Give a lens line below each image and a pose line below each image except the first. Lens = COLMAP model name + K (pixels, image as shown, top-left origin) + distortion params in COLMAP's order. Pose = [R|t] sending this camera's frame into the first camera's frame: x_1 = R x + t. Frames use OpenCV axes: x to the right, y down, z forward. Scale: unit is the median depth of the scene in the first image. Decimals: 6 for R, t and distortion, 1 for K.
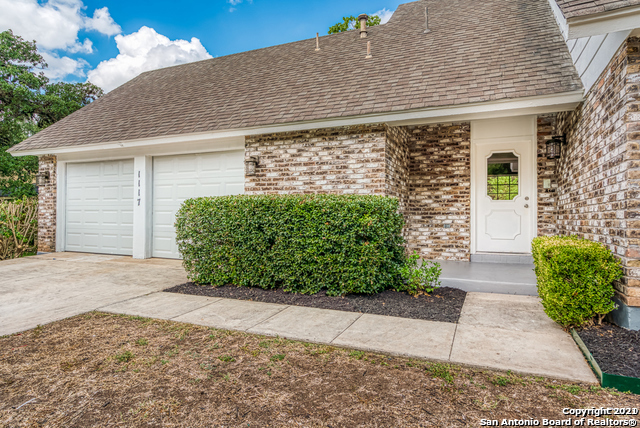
lens RADIAL K [[392.2, 0, 316.2], [0, 392.2, 208.3], [0, 0, 1]] dist [-0.000853, 0.001010]
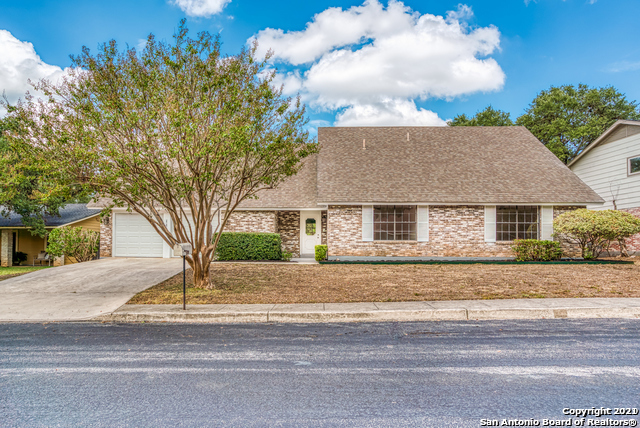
lens RADIAL K [[312.9, 0, 315.2], [0, 312.9, 214.3], [0, 0, 1]] dist [-0.056089, 0.033271]
pose [[0.909554, 0.043207, 0.413333, -0.445737], [-0.006587, 0.995955, -0.089616, 0.031455], [-0.415533, 0.078788, 0.906159, -1.103910]]
